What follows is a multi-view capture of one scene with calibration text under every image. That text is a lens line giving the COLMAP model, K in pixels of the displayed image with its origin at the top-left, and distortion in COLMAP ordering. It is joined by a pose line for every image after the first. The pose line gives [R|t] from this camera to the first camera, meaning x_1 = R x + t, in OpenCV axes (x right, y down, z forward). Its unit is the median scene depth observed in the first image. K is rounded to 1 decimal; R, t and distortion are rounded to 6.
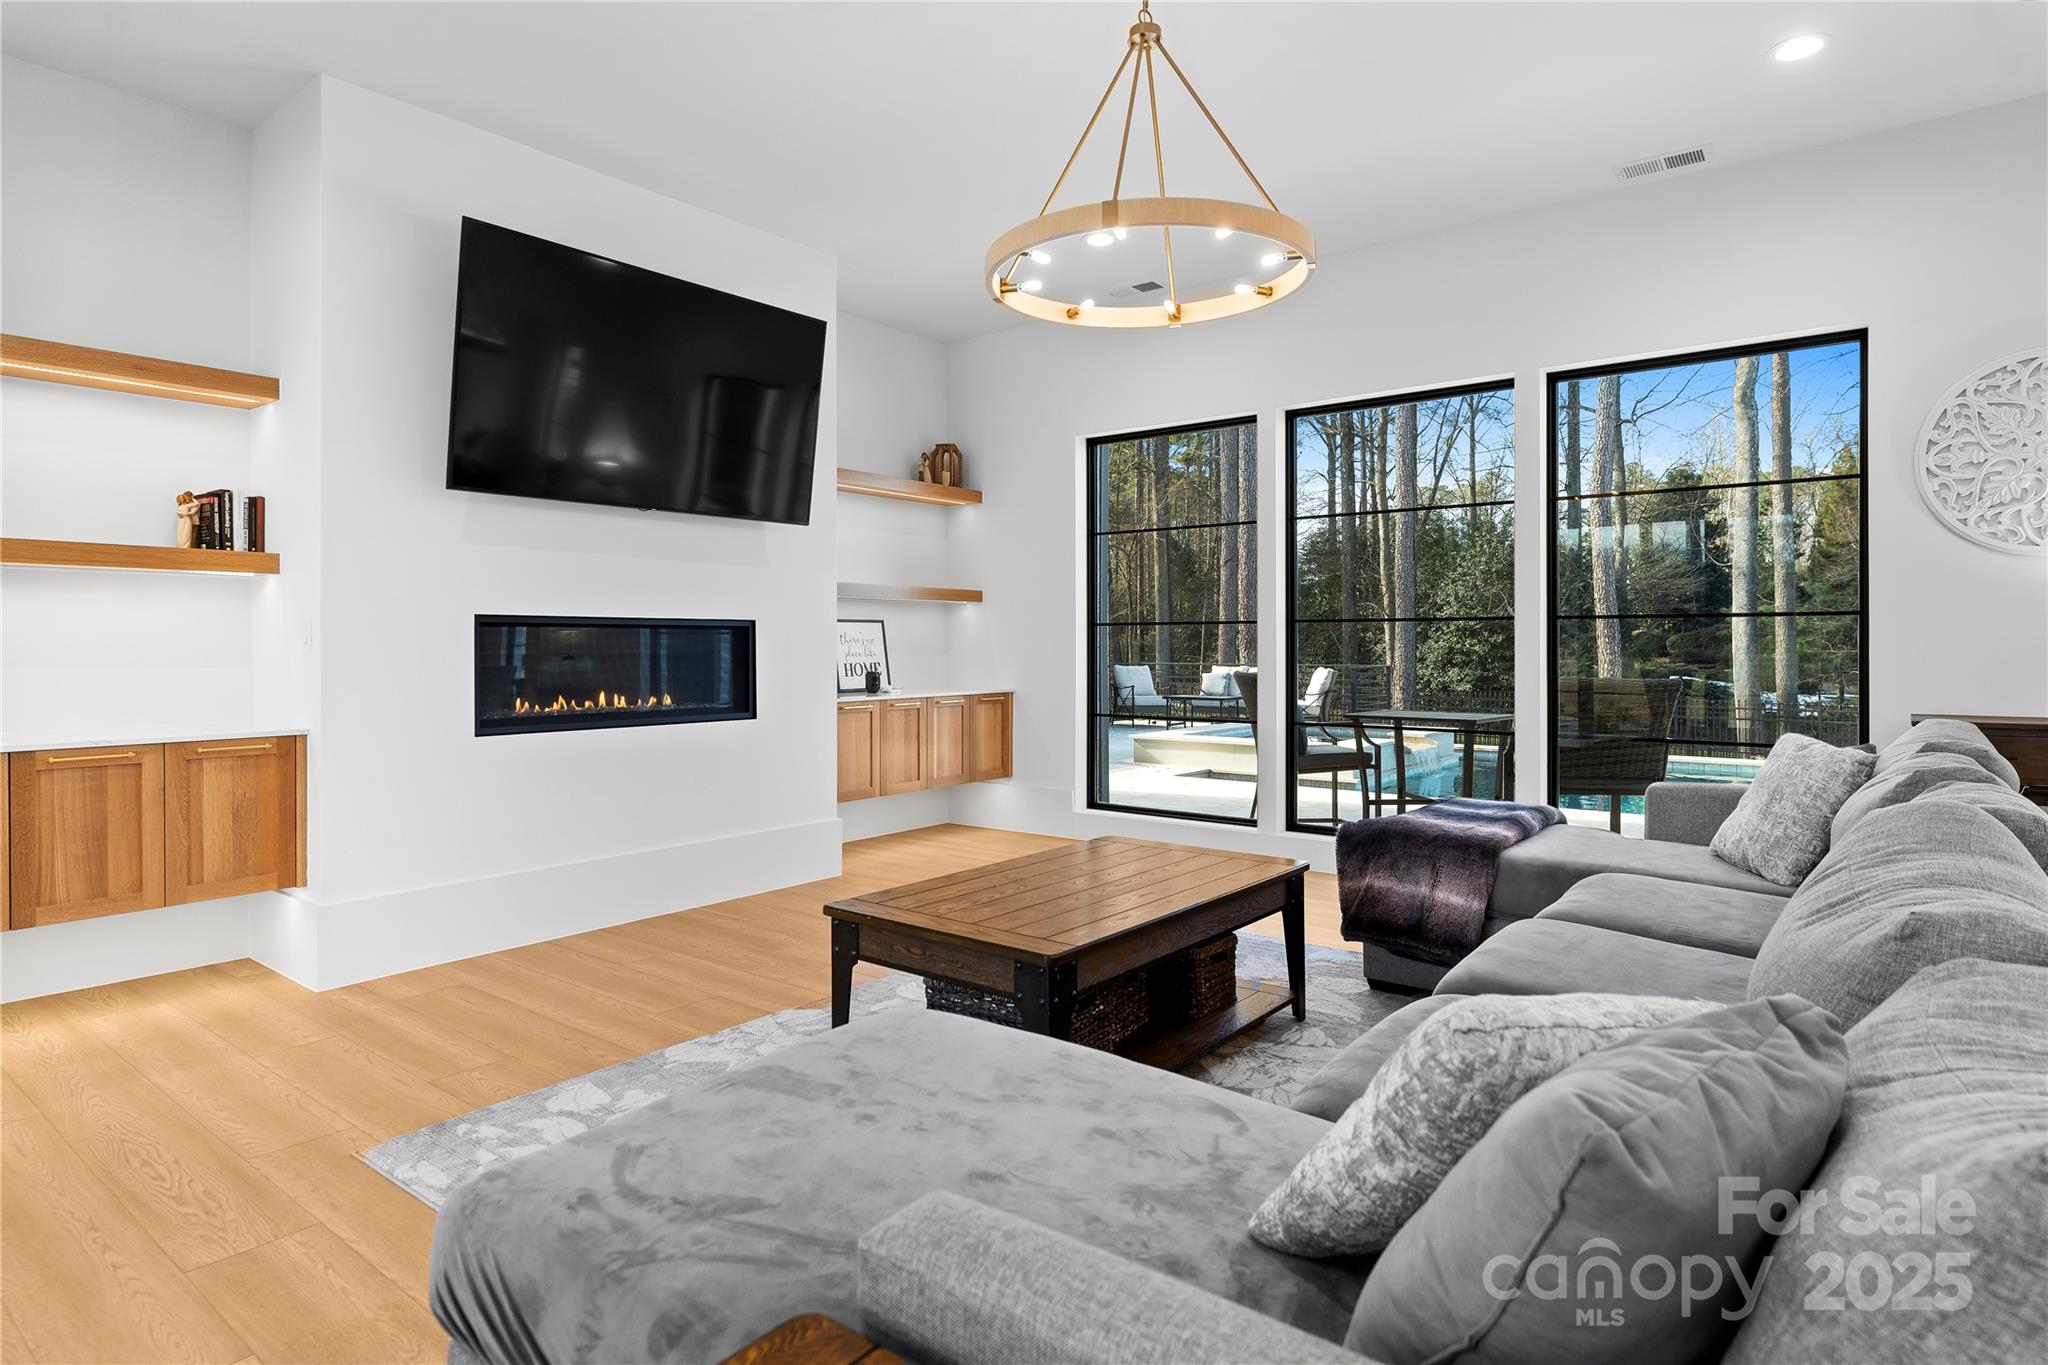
lens RADIAL K [[1110.7, 0, 1008.6], [0, 1110.7, 650.0], [0, 0, 1]] dist [-0.000731, -0.000668]
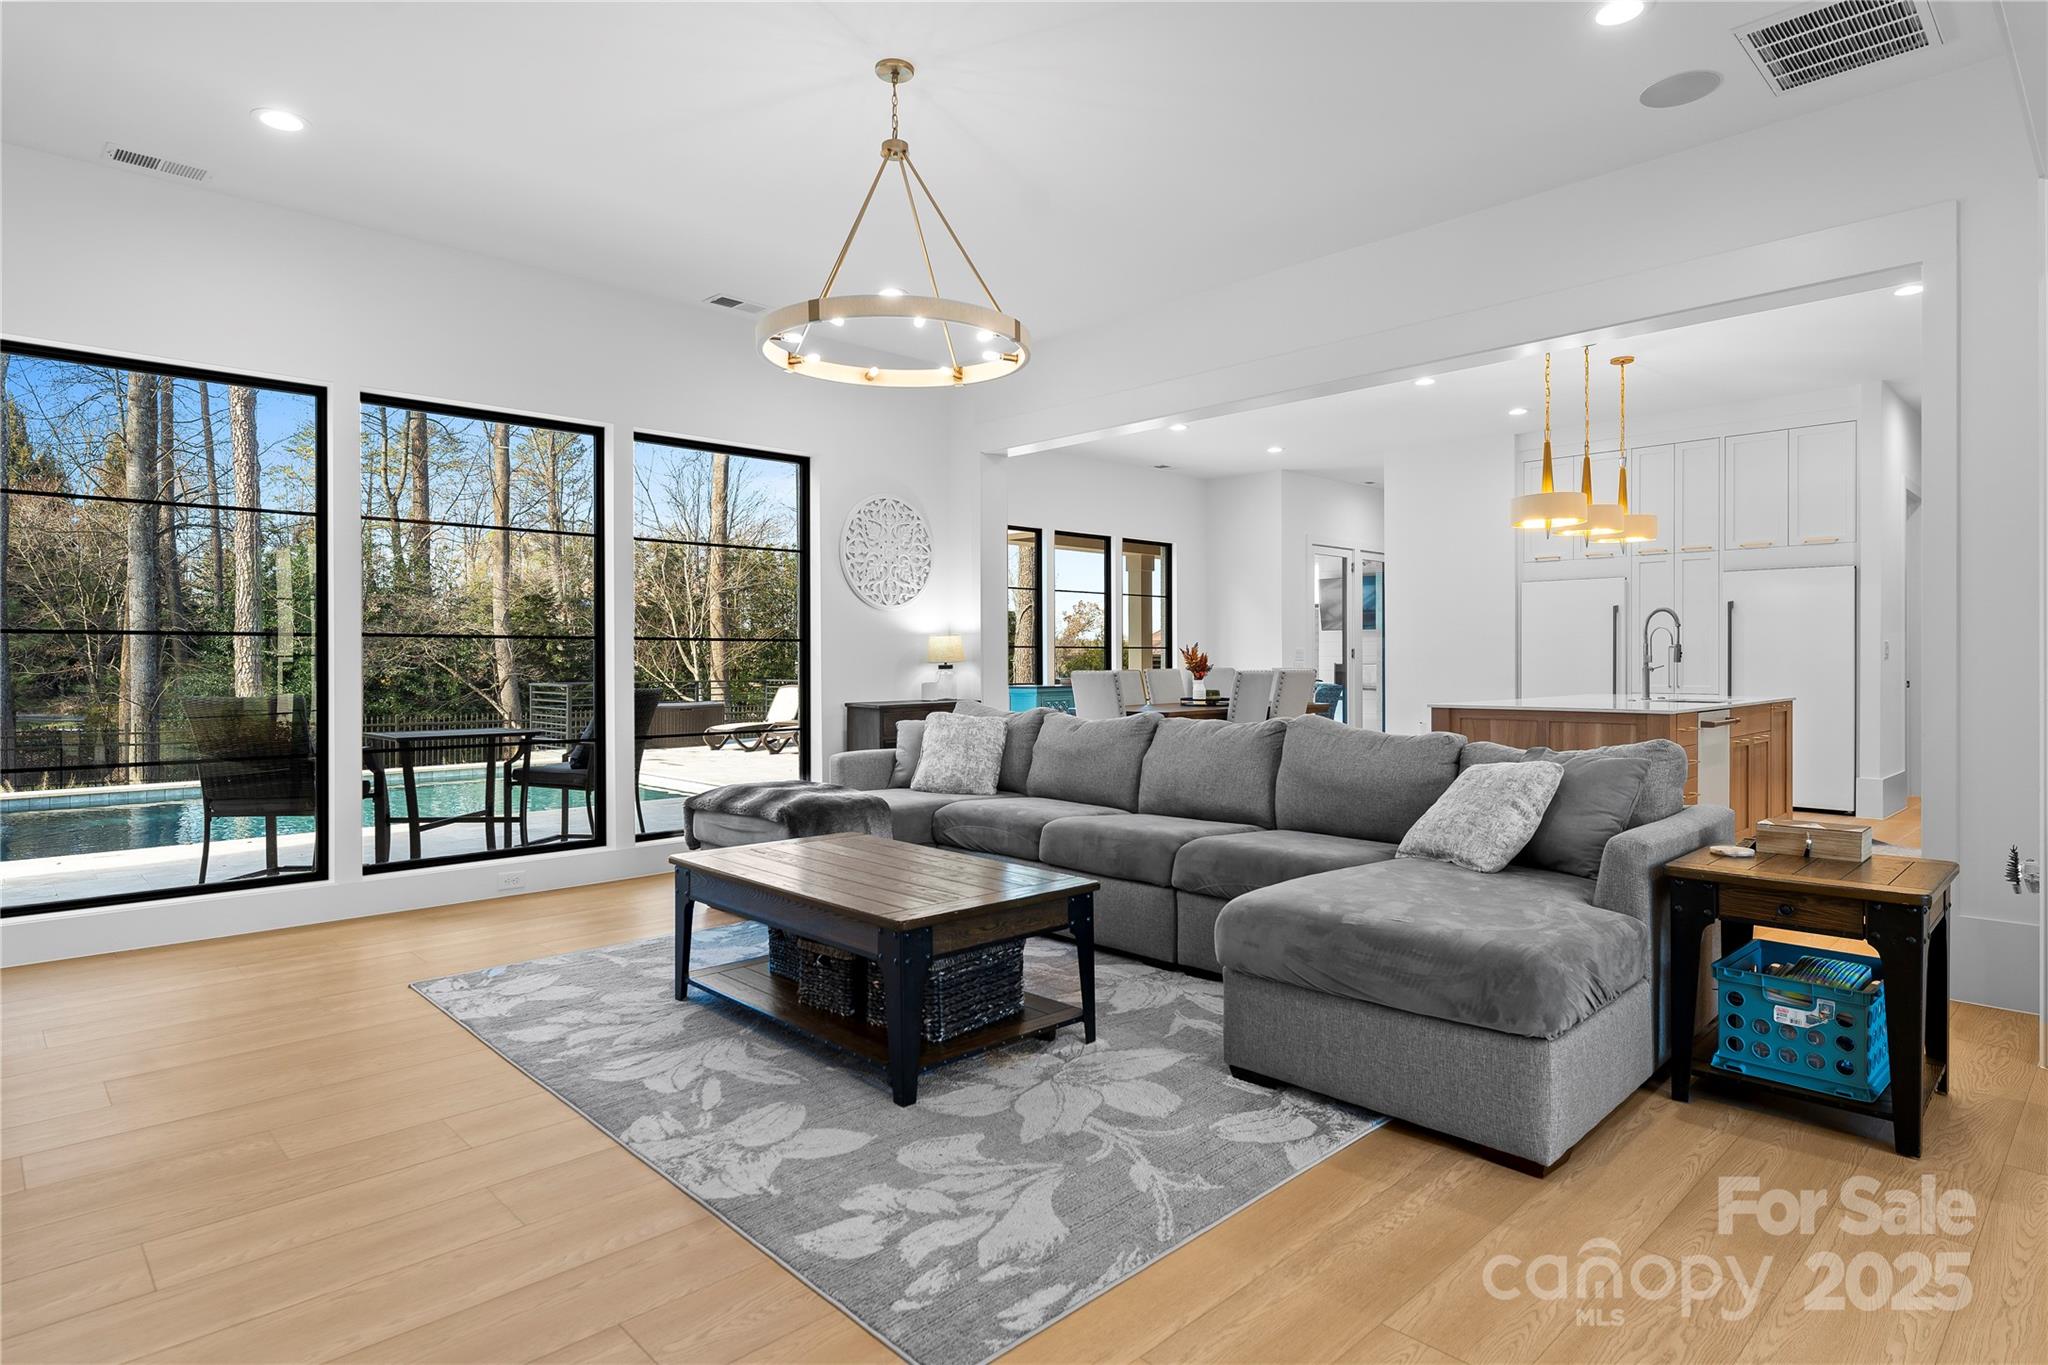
lens RADIAL K [[1110.7, 0, 1021.3], [0, 1110.7, 667.4], [0, 0, 1]] dist [-0.000731, -0.000668]
pose [[0.127863, -0.003276, 0.991786, -0.786581], [0.008226, 0.999964, 0.002243, 0.004137], [-0.991758, 0.007872, 0.127885, 0.537509]]
